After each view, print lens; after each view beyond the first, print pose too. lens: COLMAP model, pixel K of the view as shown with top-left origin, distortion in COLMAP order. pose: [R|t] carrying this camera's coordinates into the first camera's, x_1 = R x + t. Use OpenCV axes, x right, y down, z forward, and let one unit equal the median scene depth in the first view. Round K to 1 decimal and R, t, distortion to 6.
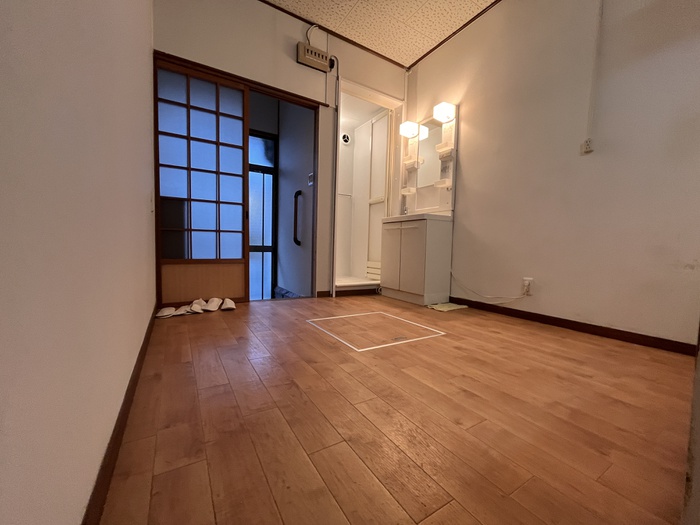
lens RADIAL K [[283.8, 0, 351.0], [0, 283.8, 262.2], [0, 0, 1]] dist [-0.004792, 0.000771]
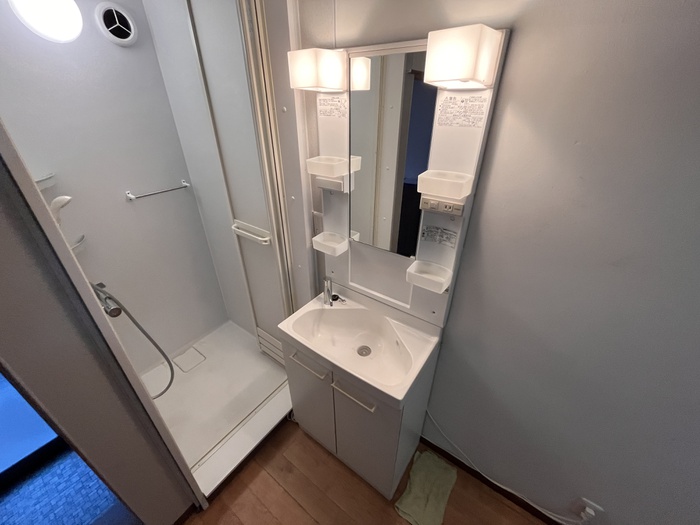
lens RADIAL K [[283.8, 0, 346.3], [0, 283.8, 263.2], [0, 0, 1]] dist [-0.004792, 0.000771]
pose [[0.928356, -0.212645, 0.304855, 0.094075], [0.049266, 0.883343, 0.466130, -0.425026], [-0.368412, -0.417716, 0.830534, 0.644408]]
